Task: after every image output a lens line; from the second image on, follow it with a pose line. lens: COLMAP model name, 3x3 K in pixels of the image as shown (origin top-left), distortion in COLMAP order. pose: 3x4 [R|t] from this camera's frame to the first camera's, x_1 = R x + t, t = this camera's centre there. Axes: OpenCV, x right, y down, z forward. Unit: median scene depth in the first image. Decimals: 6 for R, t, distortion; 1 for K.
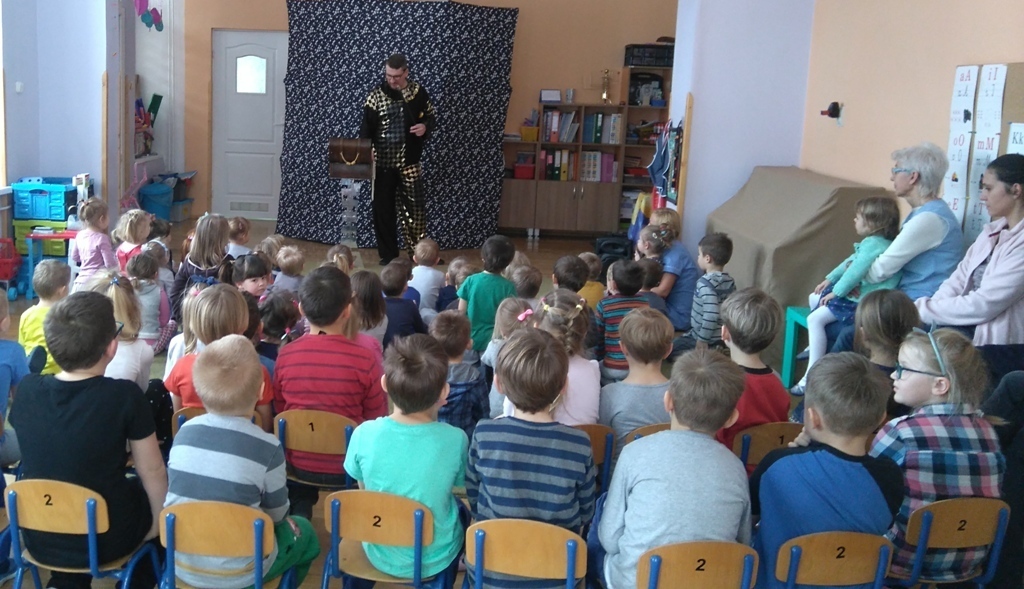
lens RADIAL K [[789.6, 0, 512.0], [0, 789.6, 294.5], [0, 0, 1]] dist [-0.049163, -0.002955]
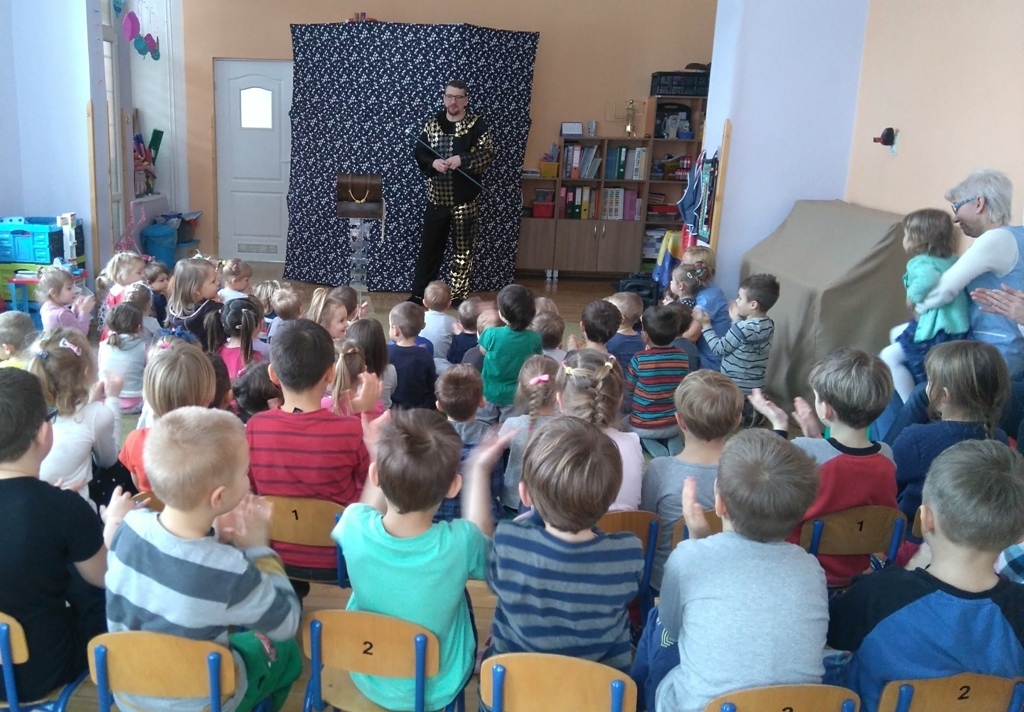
lens RADIAL K [[720.1, 0, 458.6], [0, 720.1, 356.4], [0, 0, 1]] dist [-0.000515, -0.002947]
pose [[0.995929, 0.006674, -0.089896, -0.008548], [-0.003126, 0.999212, 0.039555, -0.015675], [0.090089, -0.039113, 0.995165, 0.140736]]
